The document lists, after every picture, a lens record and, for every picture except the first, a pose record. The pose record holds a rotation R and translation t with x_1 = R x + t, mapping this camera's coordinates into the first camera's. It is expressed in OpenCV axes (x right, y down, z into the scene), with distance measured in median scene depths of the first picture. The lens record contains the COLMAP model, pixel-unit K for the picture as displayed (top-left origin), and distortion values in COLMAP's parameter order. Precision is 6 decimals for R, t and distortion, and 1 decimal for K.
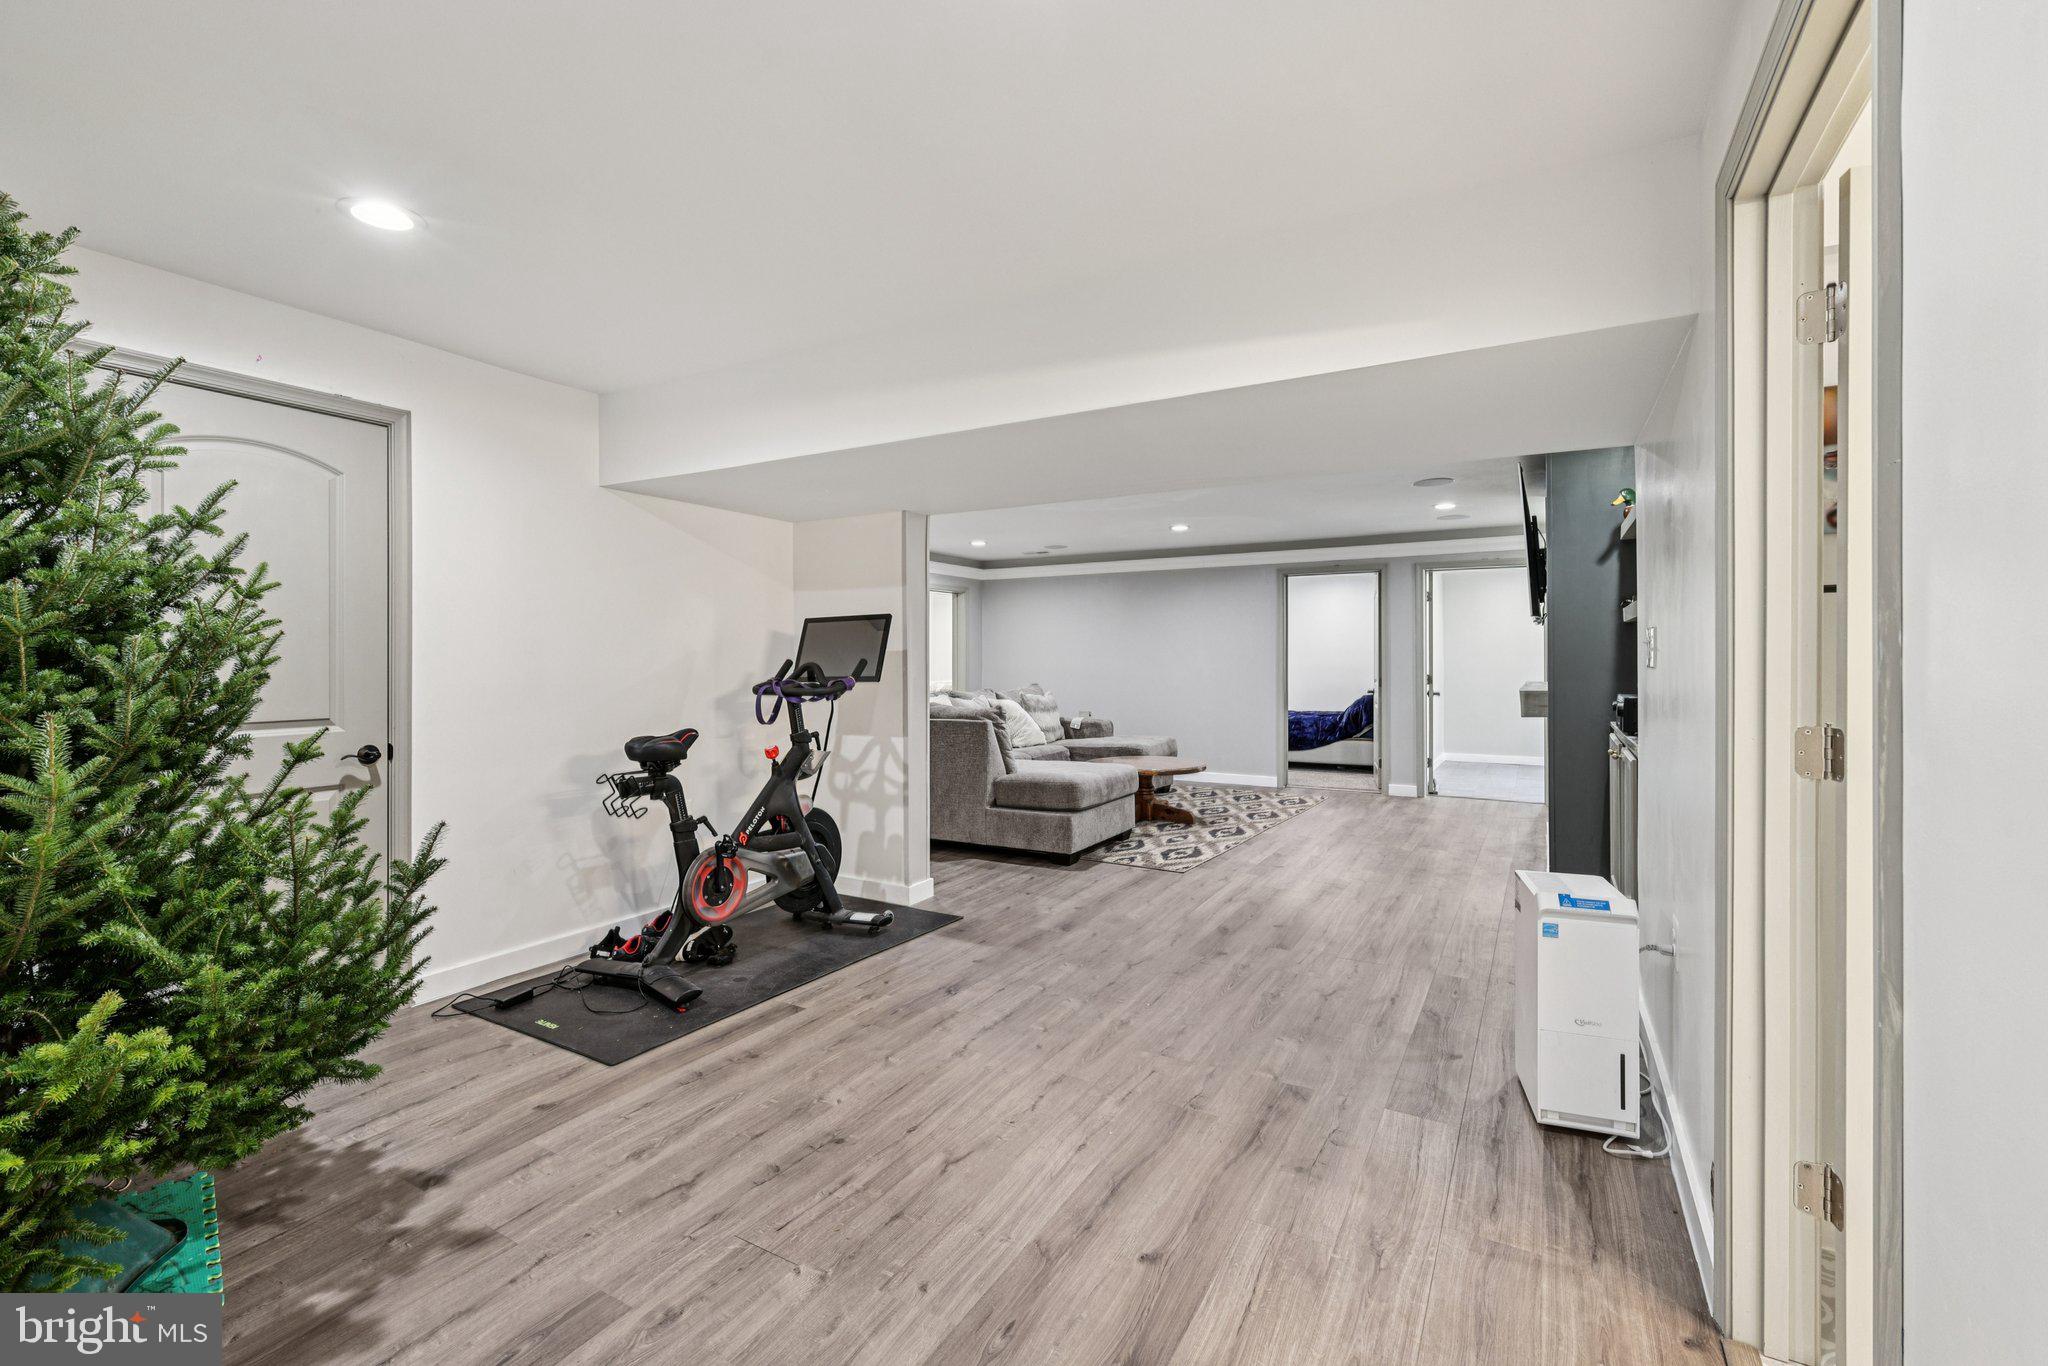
lens RADIAL K [[901.1, 0, 1020.0], [0, 901.1, 661.1], [0, 0, 1]] dist [0.001977, 0.000336]
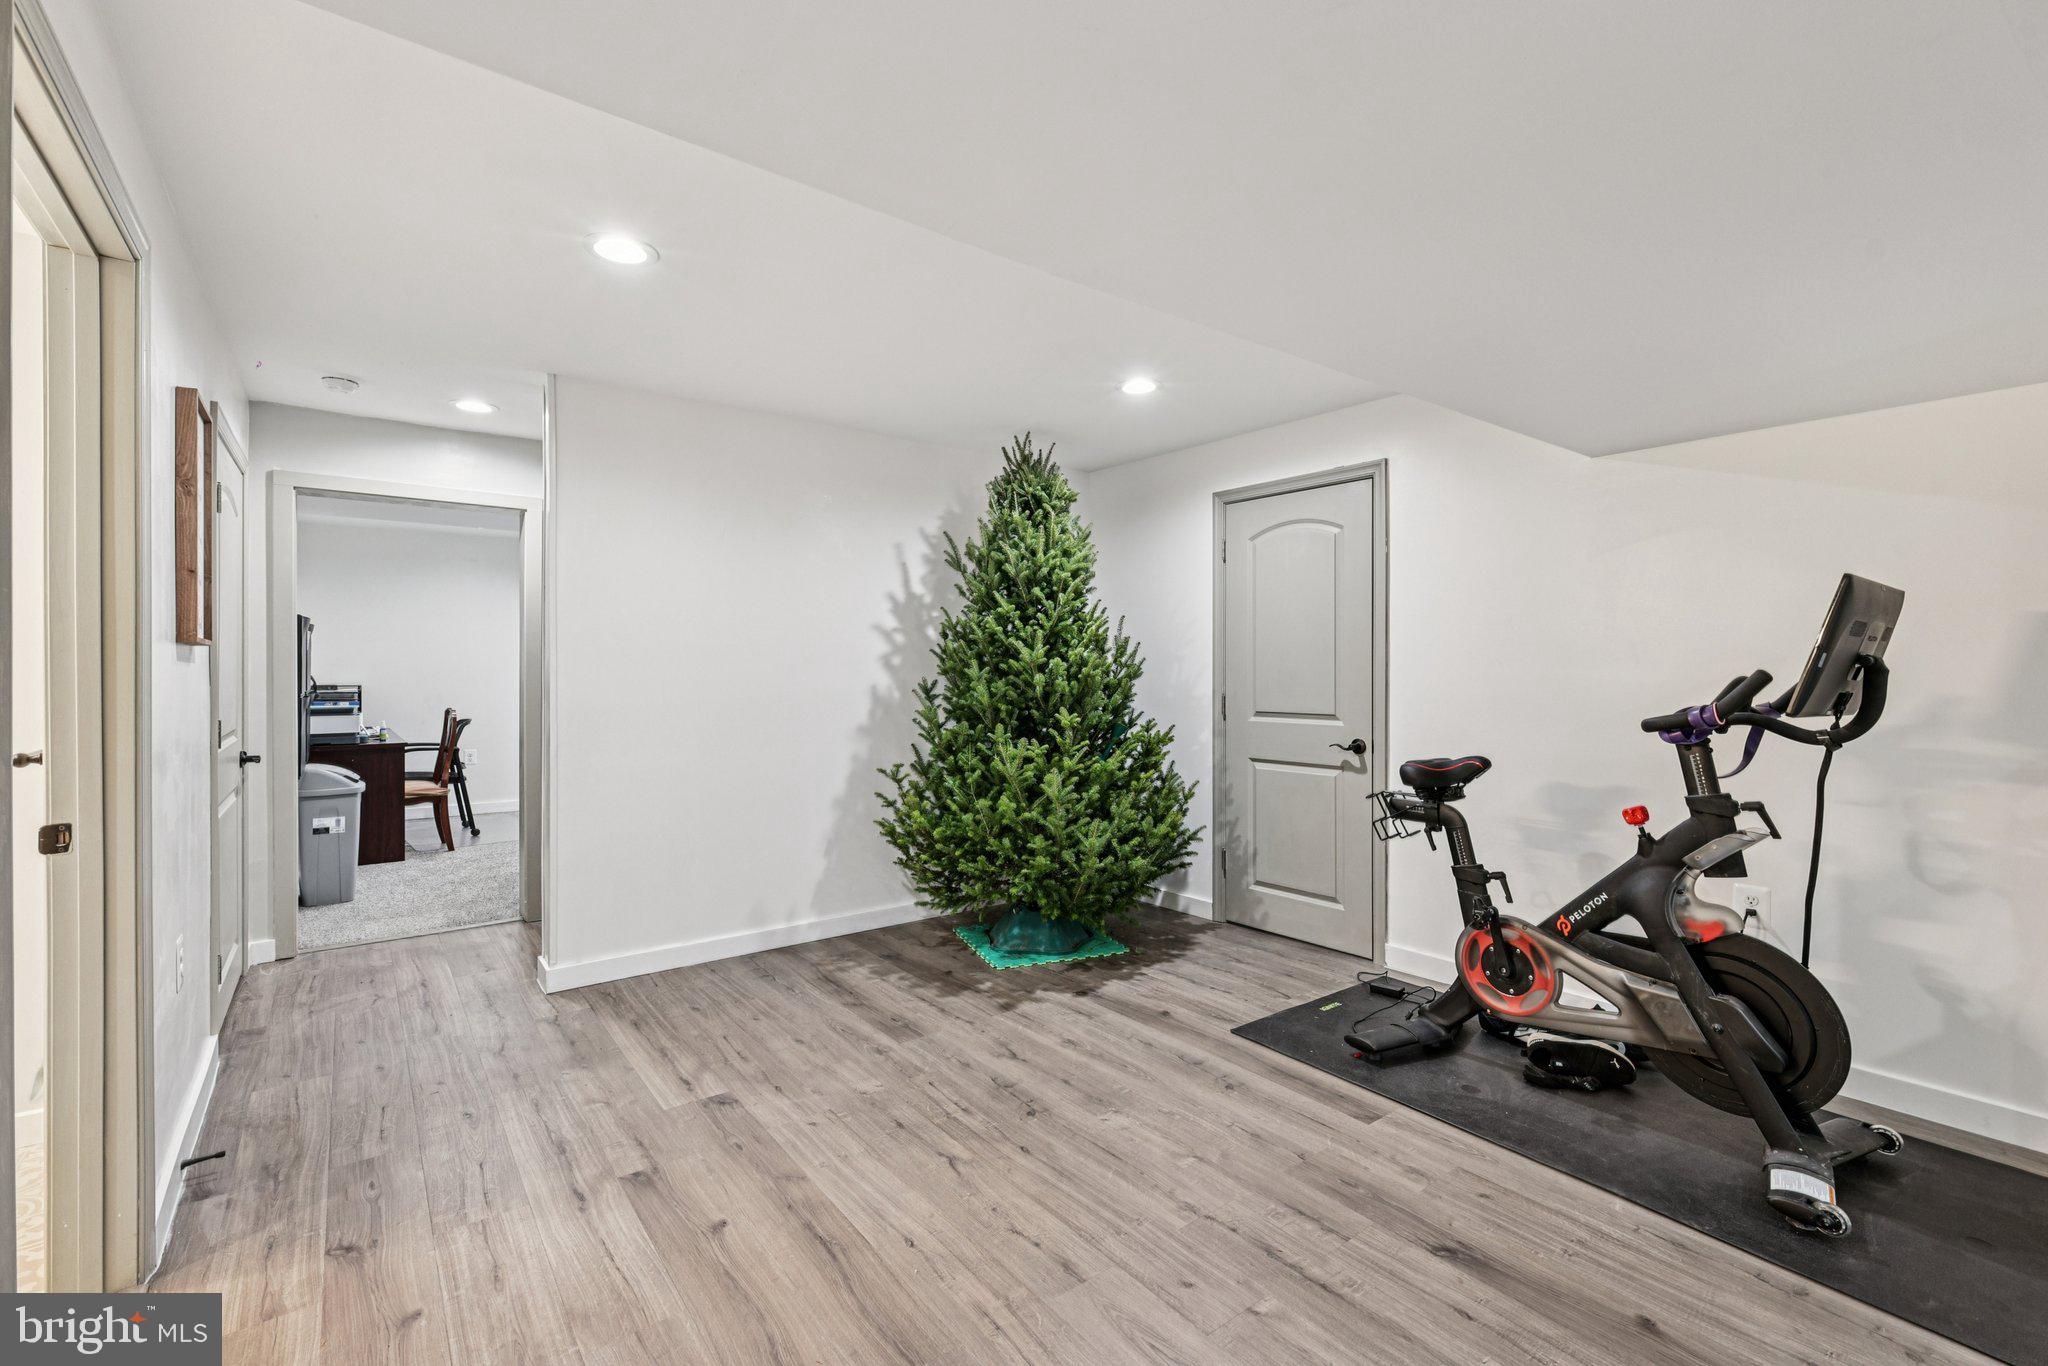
lens RADIAL K [[885.9, 0, 1025.0], [0, 885.9, 672.1], [0, 0, 1]] dist [-0.001449, -0.000071]
pose [[-0.379455, 0.004205, -0.925200, 0.659999], [-0.002408, 0.999982, 0.005532, -0.005418], [0.925207, 0.004327, -0.379438, 1.167797]]
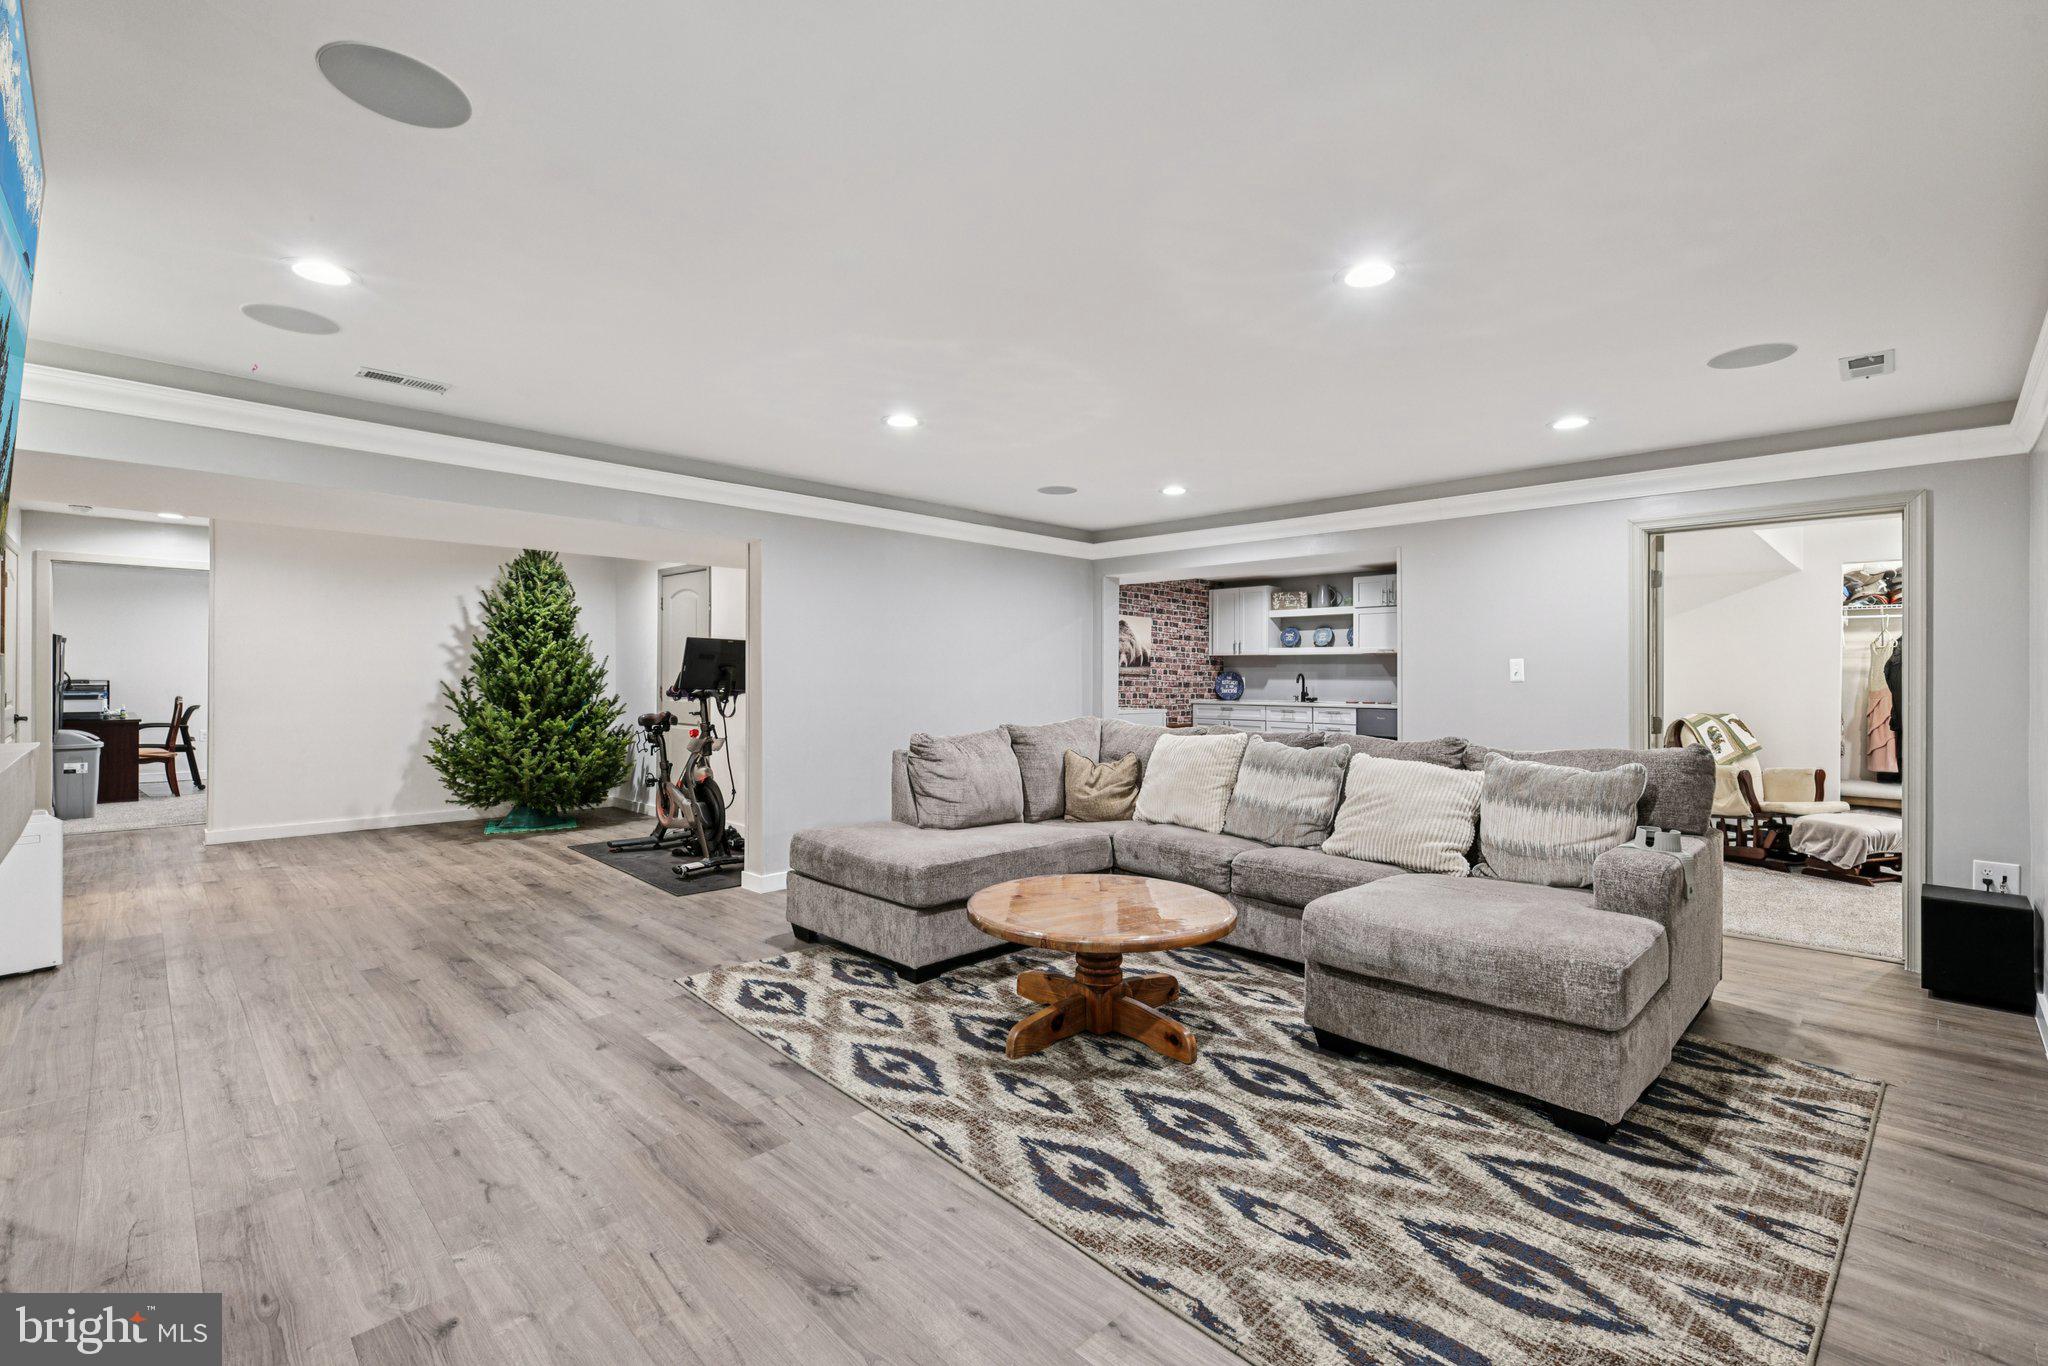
lens RADIAL K [[892.2, 0, 1024.8], [0, 892.2, 676.0], [0, 0, 1]] dist [0.000928, 0.000226]
pose [[-0.251439, 0.000850, -0.967873, 1.457270], [-0.009158, 0.999953, 0.003257, -0.008169], [0.967830, 0.009683, -0.251419, 2.682847]]
